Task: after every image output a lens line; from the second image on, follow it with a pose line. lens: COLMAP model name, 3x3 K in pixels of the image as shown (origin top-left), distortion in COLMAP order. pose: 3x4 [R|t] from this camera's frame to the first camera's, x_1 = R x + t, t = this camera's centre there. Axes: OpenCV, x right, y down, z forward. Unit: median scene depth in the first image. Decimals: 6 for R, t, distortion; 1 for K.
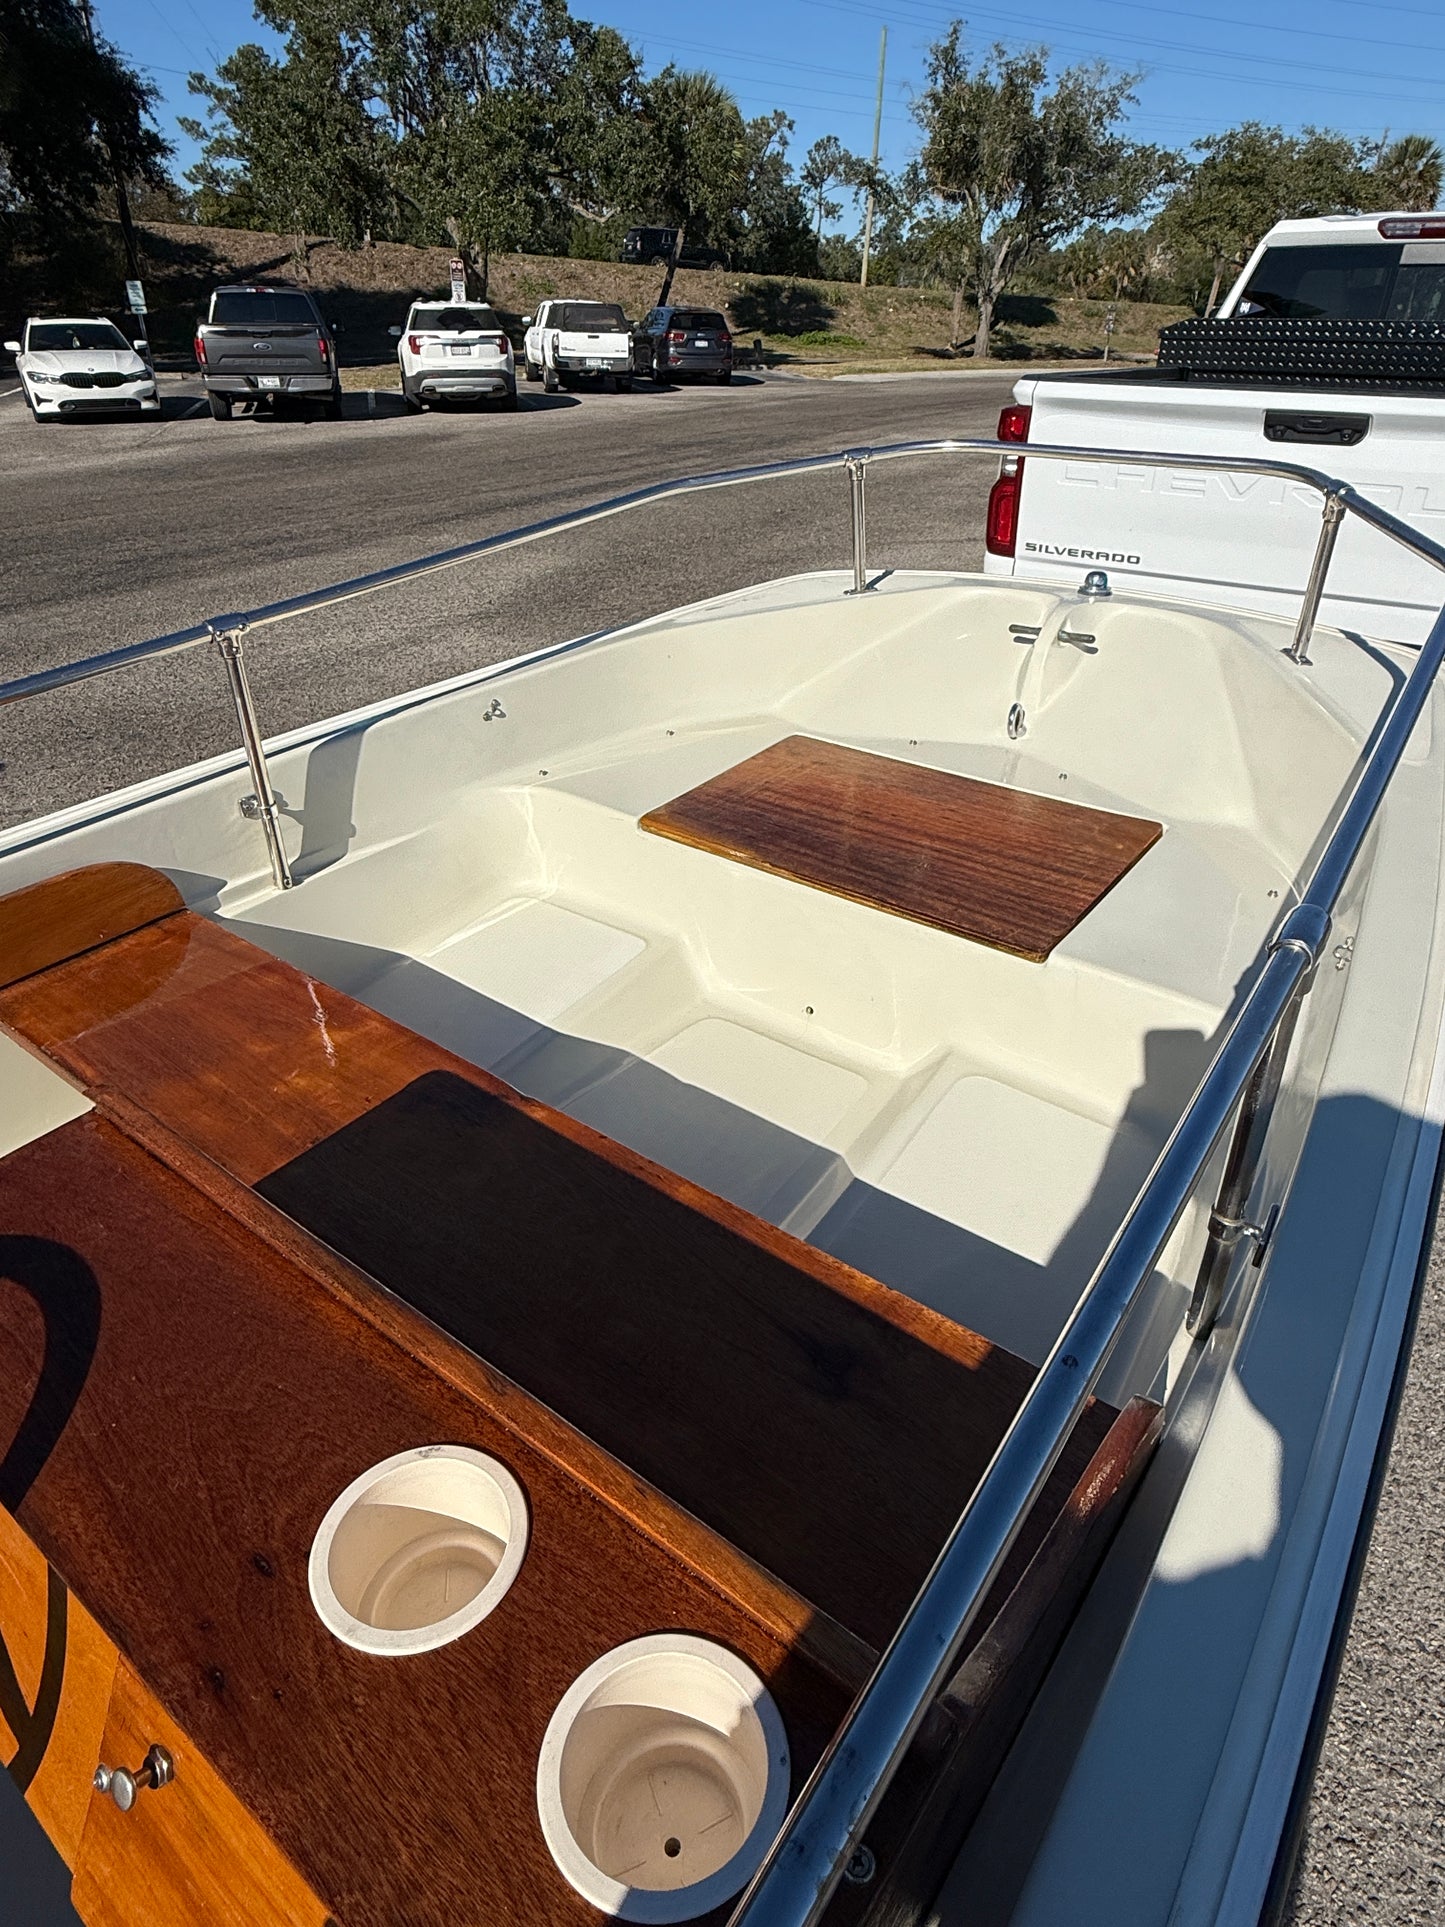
lens RADIAL K [[1099.0, 0, 720.3], [0, 1099.0, 942.8], [0, 0, 1]] dist [0.026131, -0.011923]
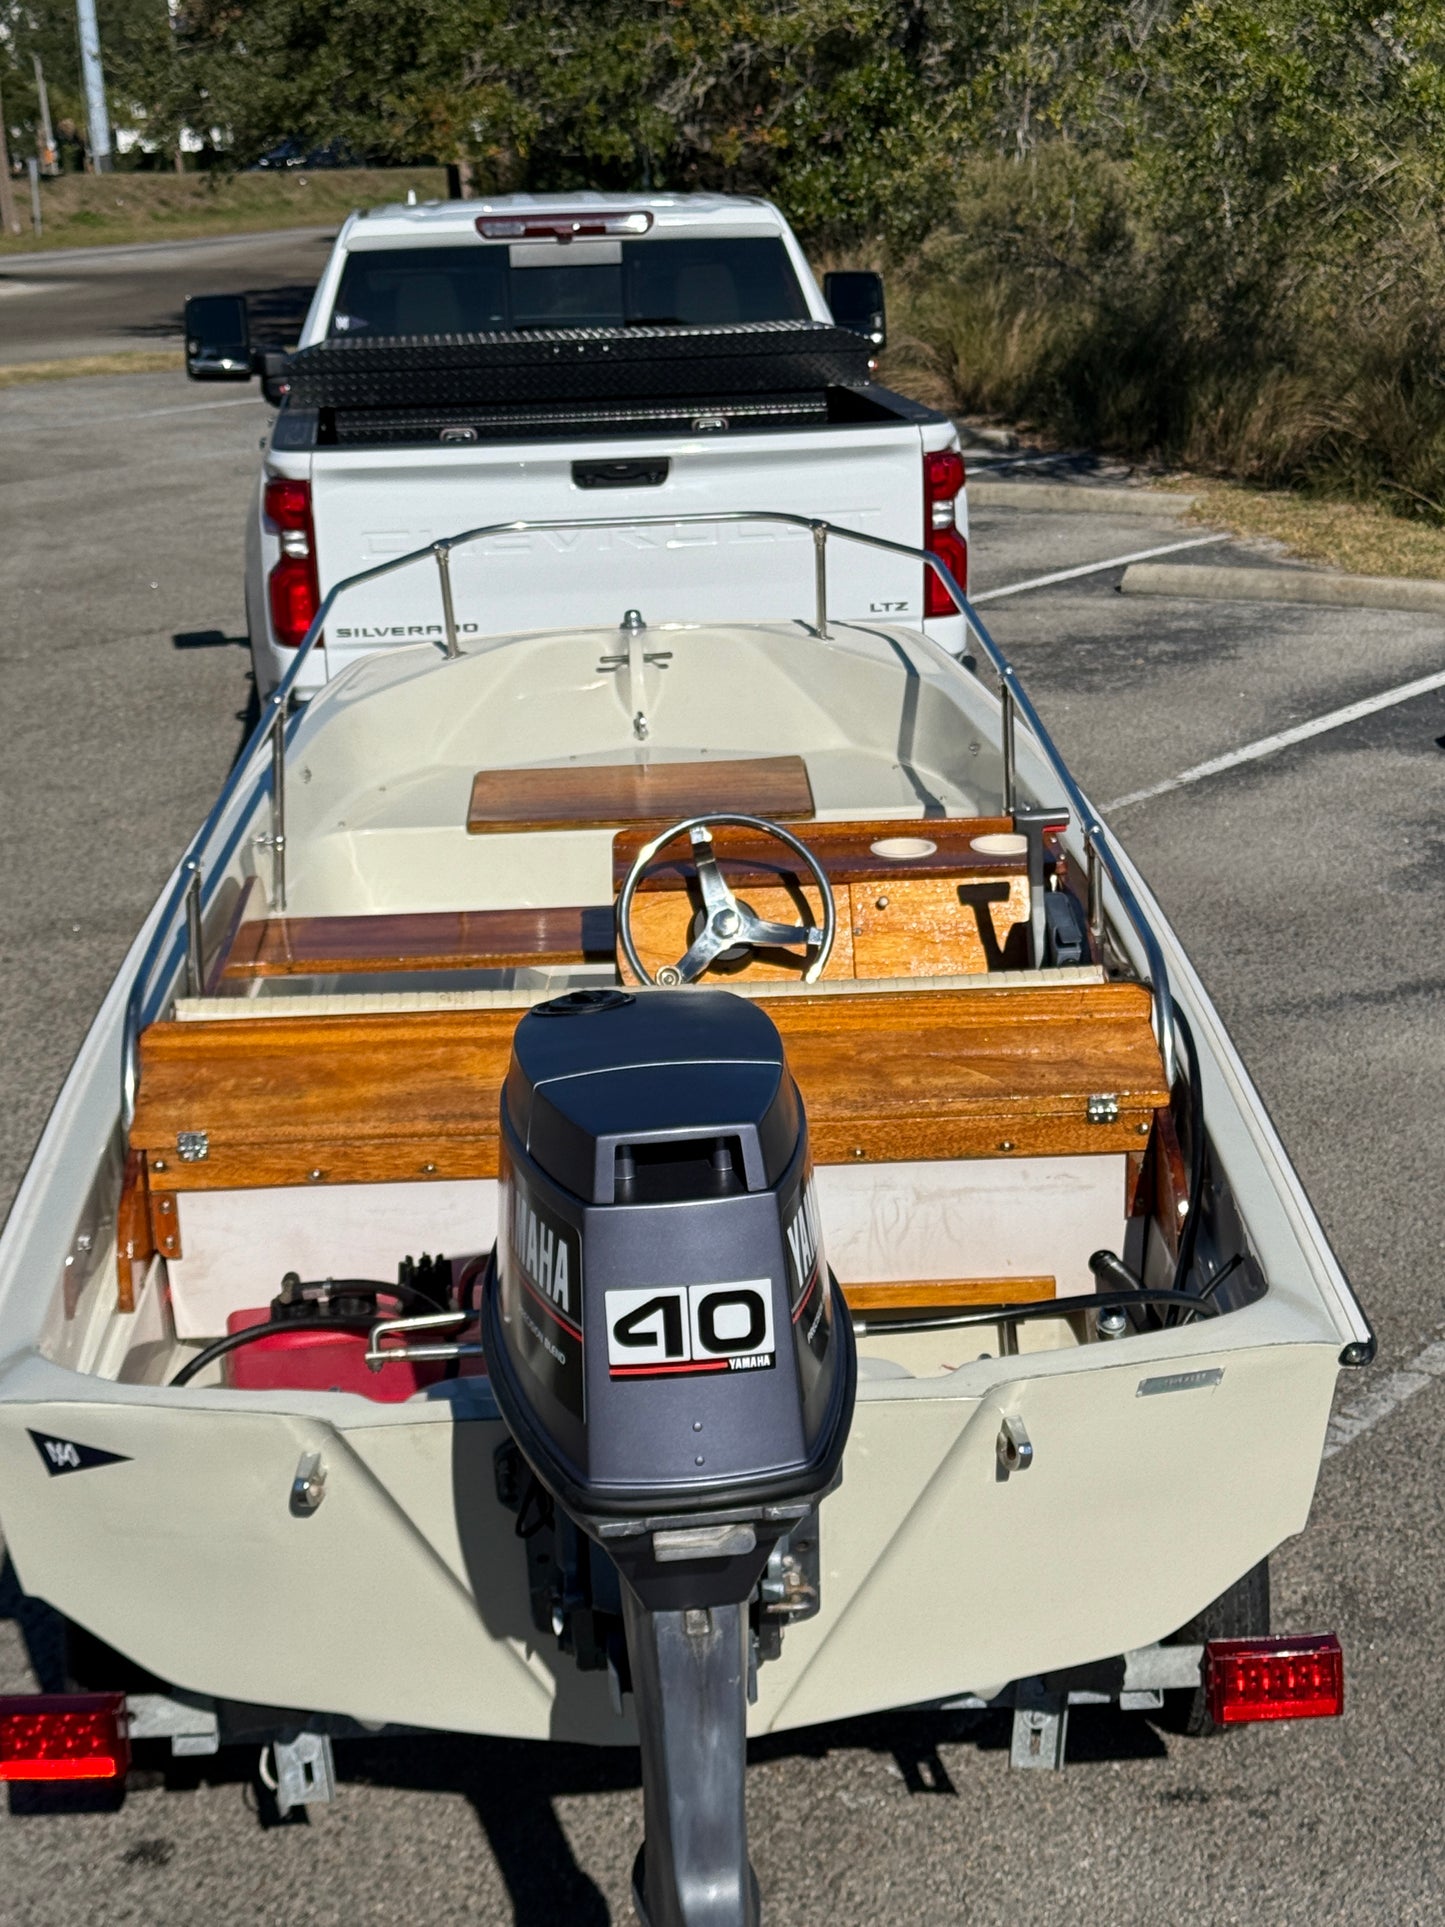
lens RADIAL K [[3296.8, 0, 722.5], [0, 3296.8, 963.5], [0, 0, 1]] dist [0.124268, -0.110966]
pose [[0.767718, -0.193414, 0.610901, -1.795269], [0.354759, 0.922213, -0.153847, 0.586784], [-0.533625, 0.334834, 0.776615, -1.654424]]
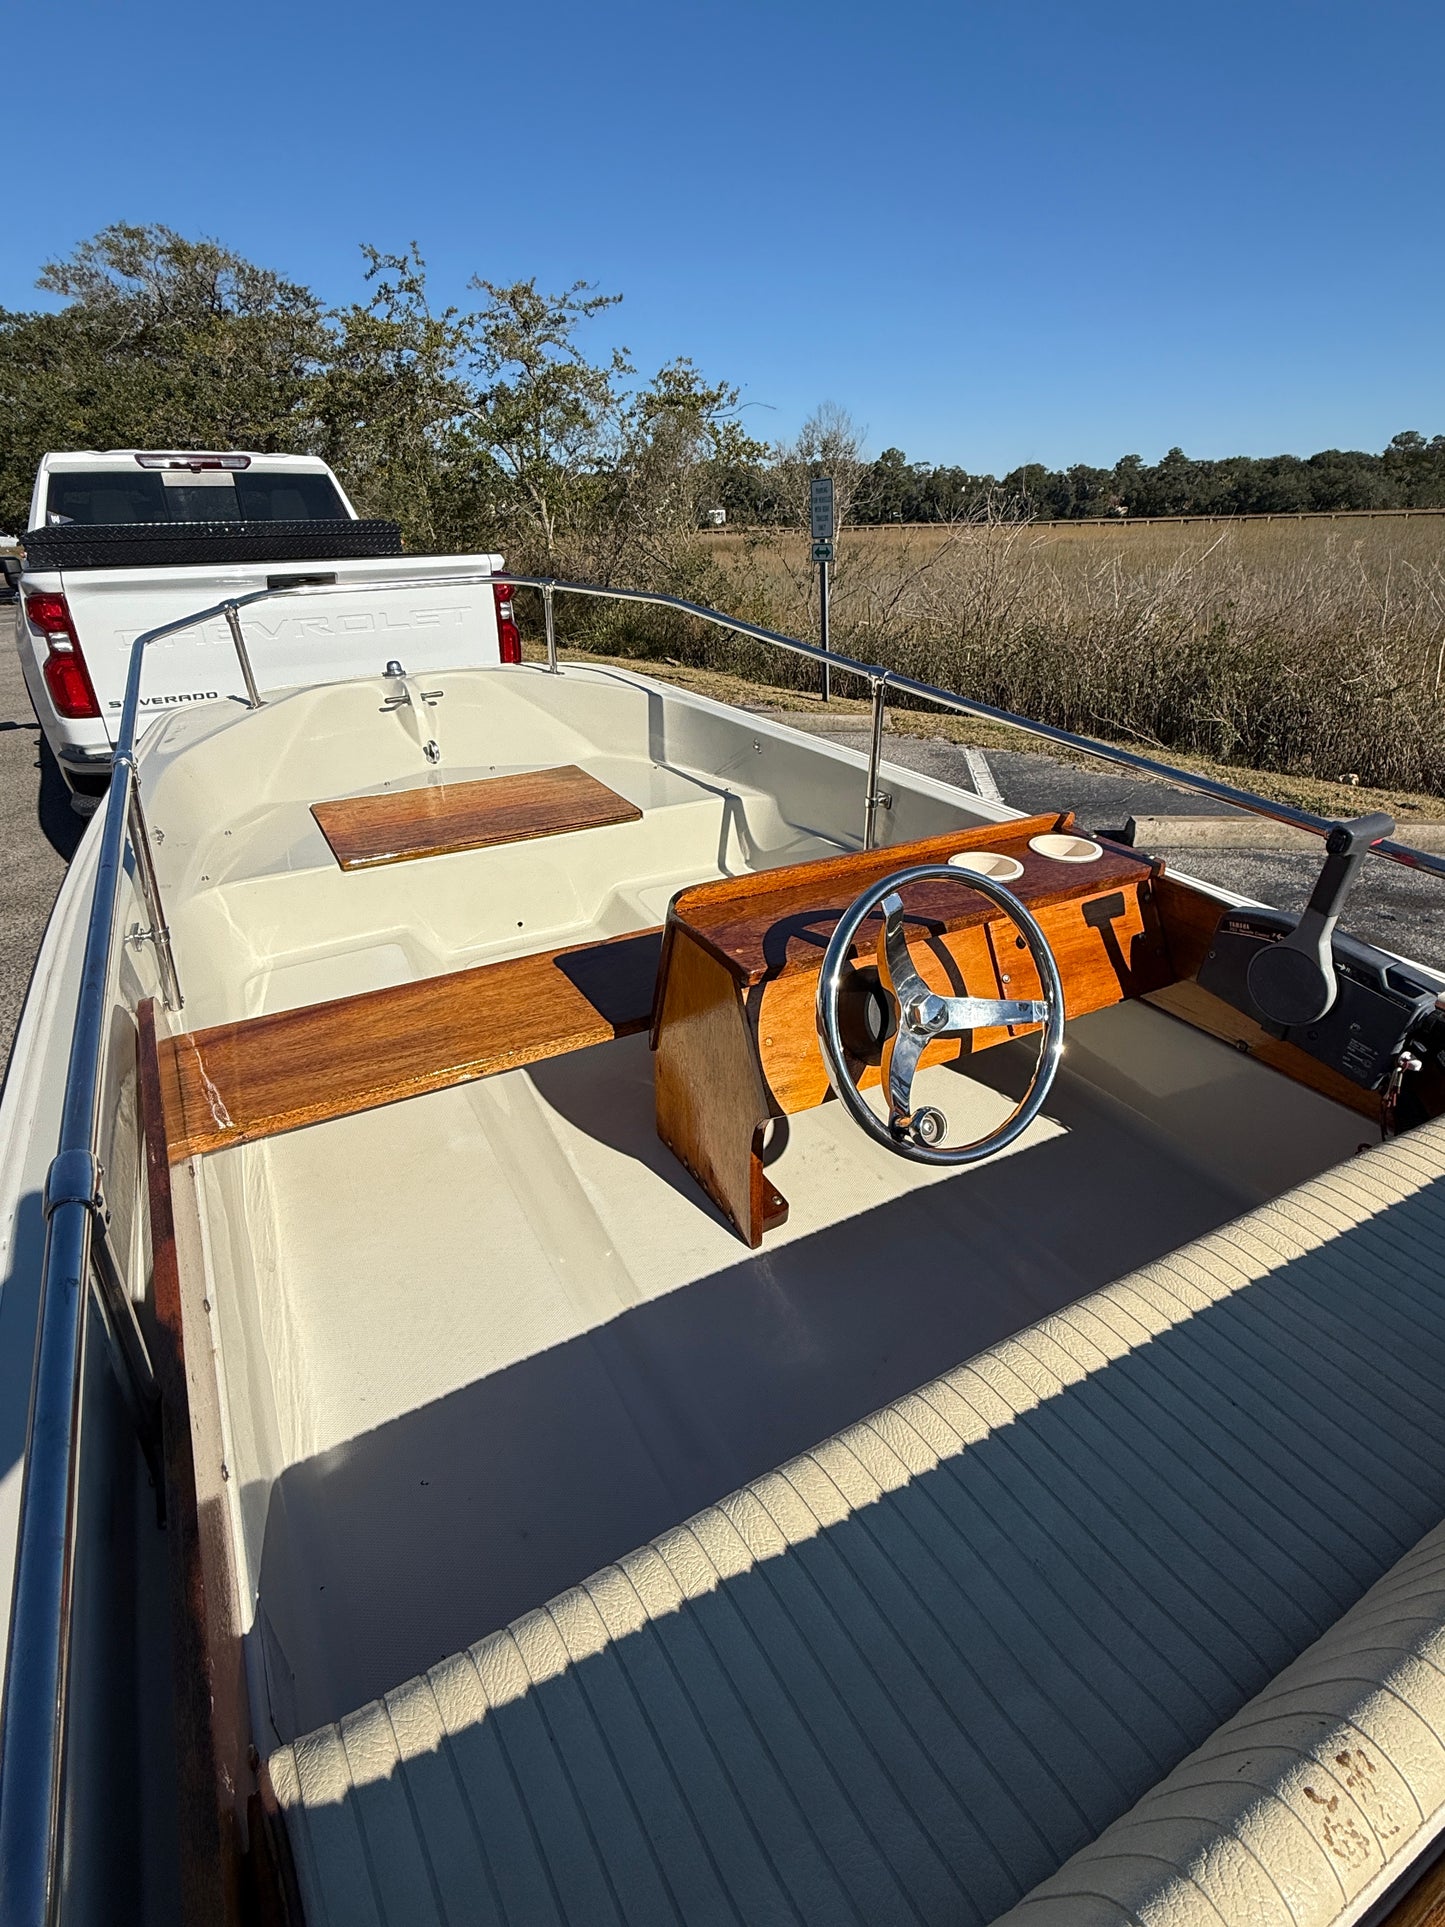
lens RADIAL K [[958.2, 0, 722.5], [0, 958.2, 963.5], [0, 0, 1]] dist [0.002362, -0.000795]
pose [[0.386583, -0.403534, 0.829285, -0.738631], [0.482380, 0.854860, 0.191111, -0.009427], [-0.786043, 0.326150, 0.525131, 0.076312]]
